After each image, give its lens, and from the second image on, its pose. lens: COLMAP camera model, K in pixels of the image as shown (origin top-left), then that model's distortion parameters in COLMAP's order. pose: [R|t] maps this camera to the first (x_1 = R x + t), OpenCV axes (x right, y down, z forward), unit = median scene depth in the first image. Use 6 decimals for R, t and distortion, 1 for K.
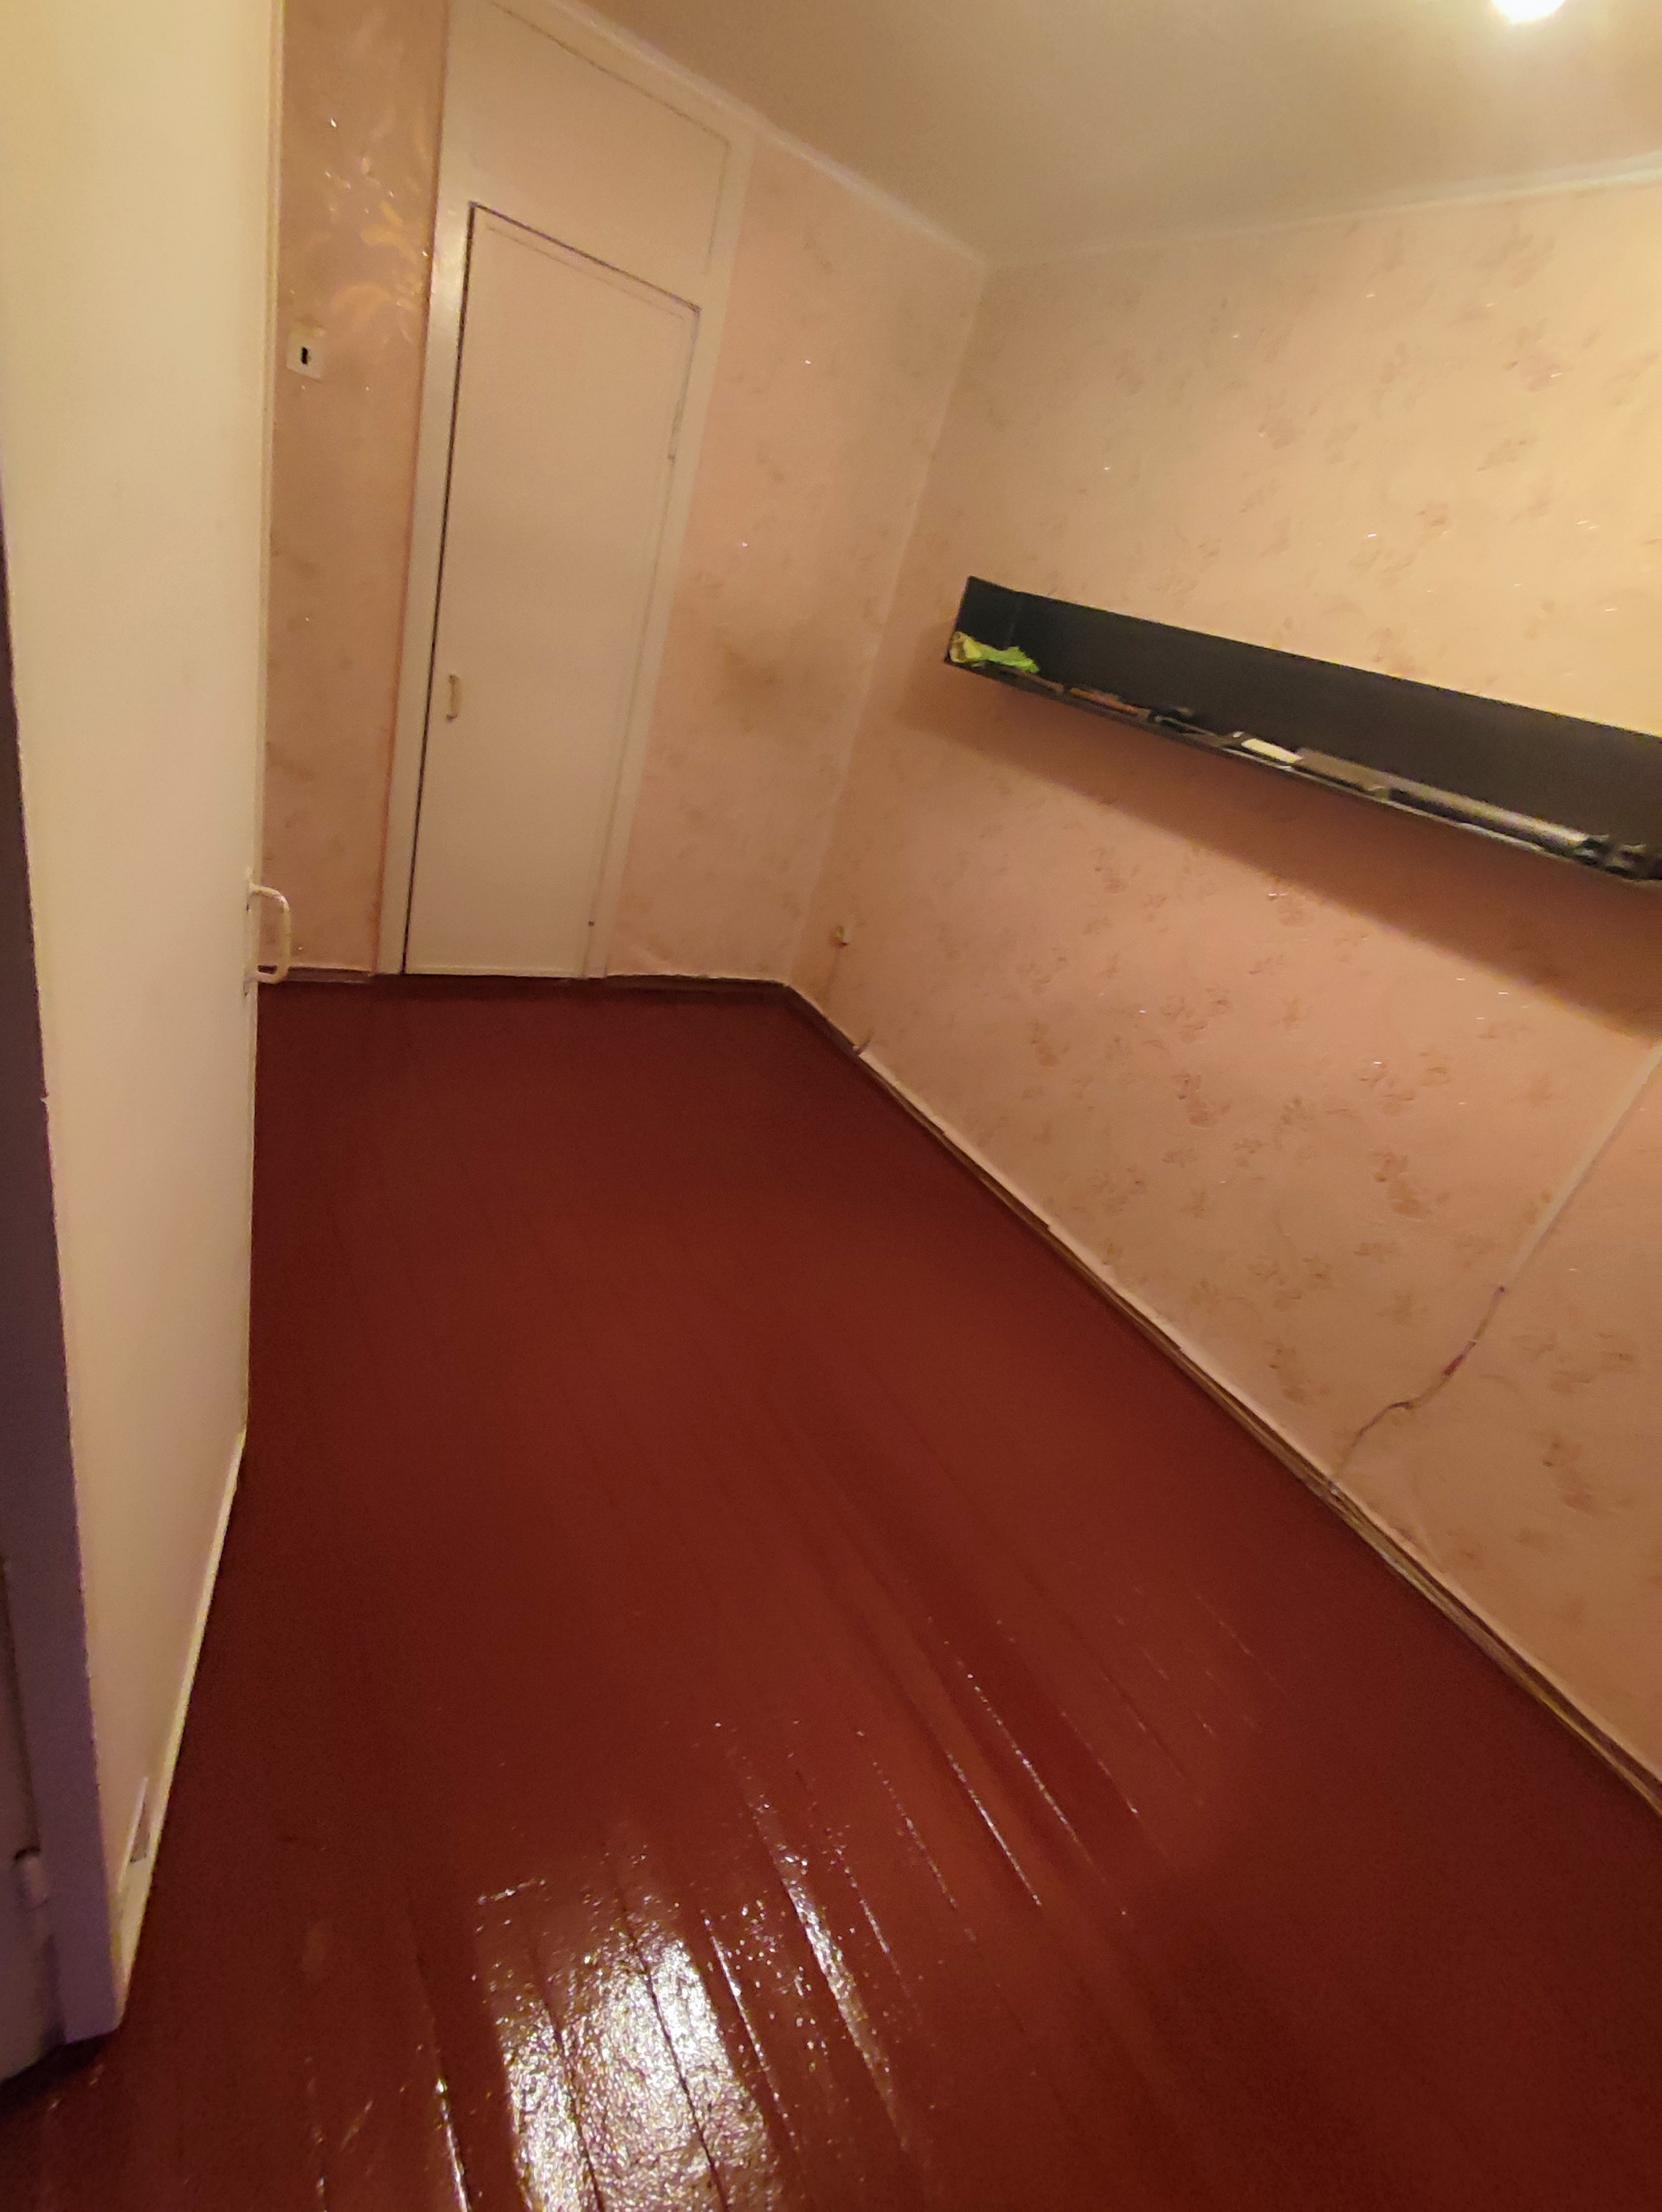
lens RADIAL K [[995.1, 0, 831.0], [0, 995.1, 1106.0], [0, 0, 1]] dist [0.003069, -0.000127]
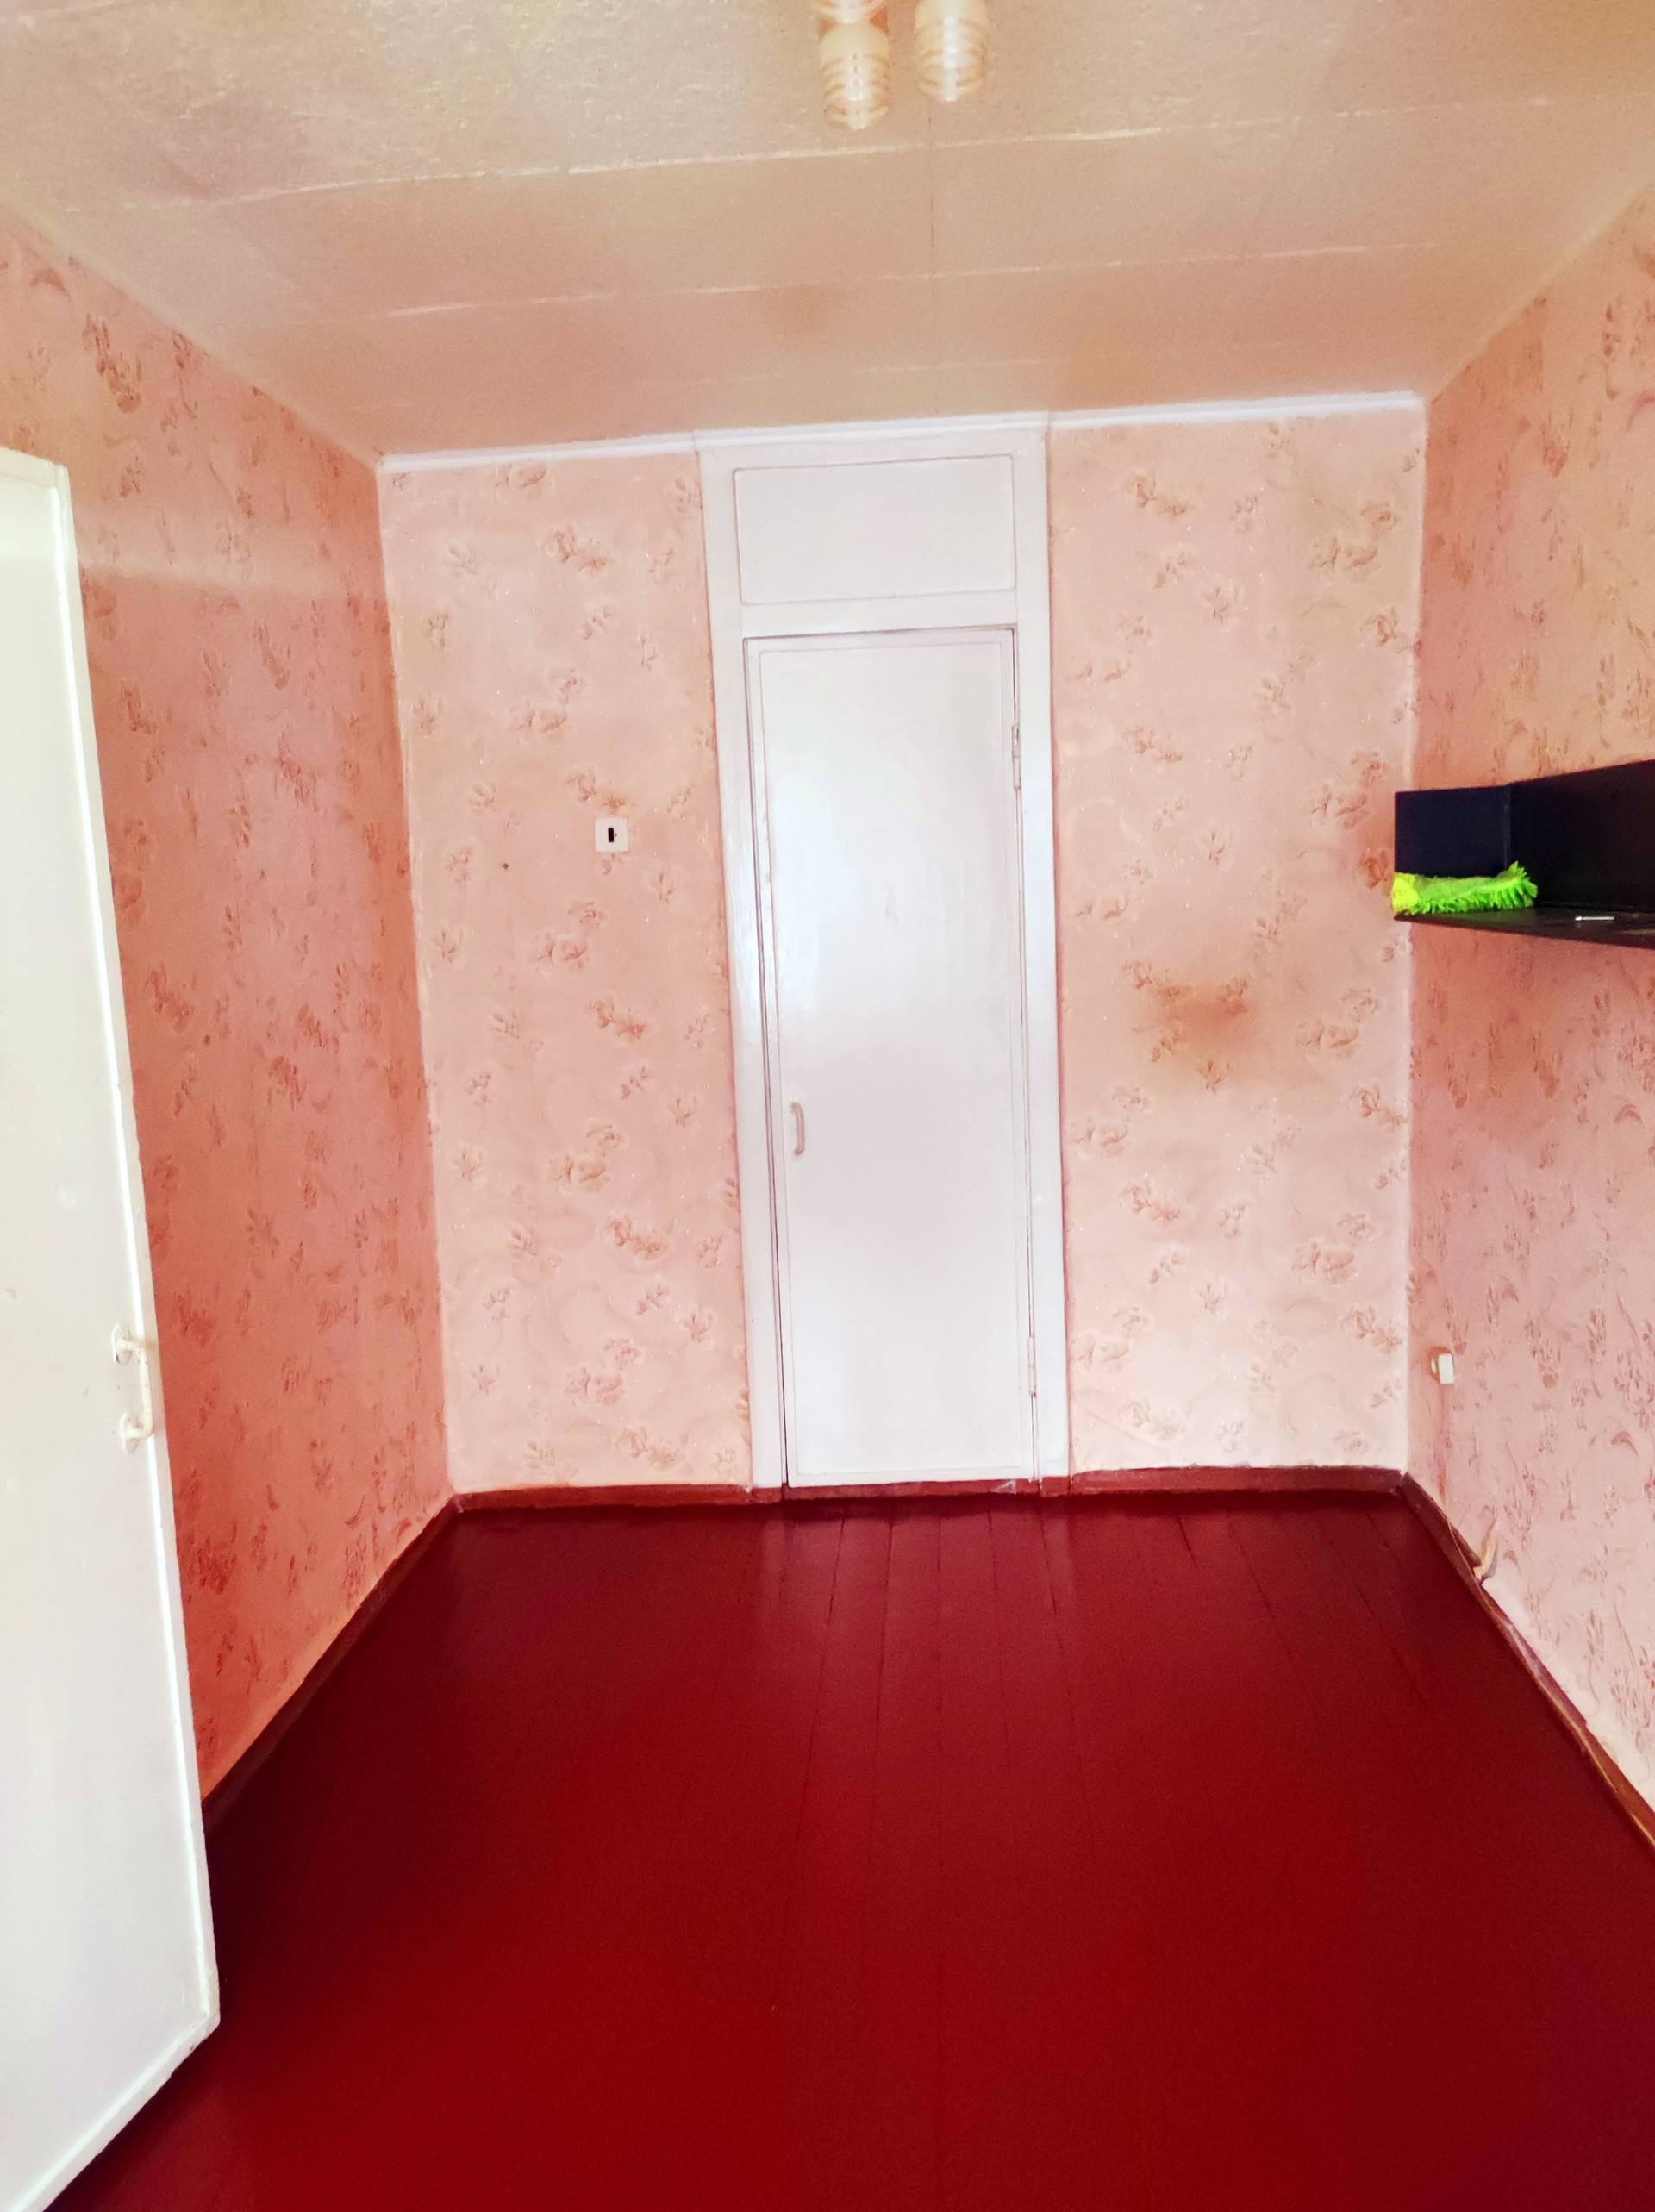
lens RADIAL K [[1655.4, 0, 827.5], [0, 1655.4, 1106.0], [0, 0, 1]] dist [0.106968, 0.001313]
pose [[0.787335, -0.213098, -0.578526, 0.386945], [-0.024382, 0.926869, -0.374591, 0.071725], [0.616043, 0.309035, 0.724561, 0.025755]]
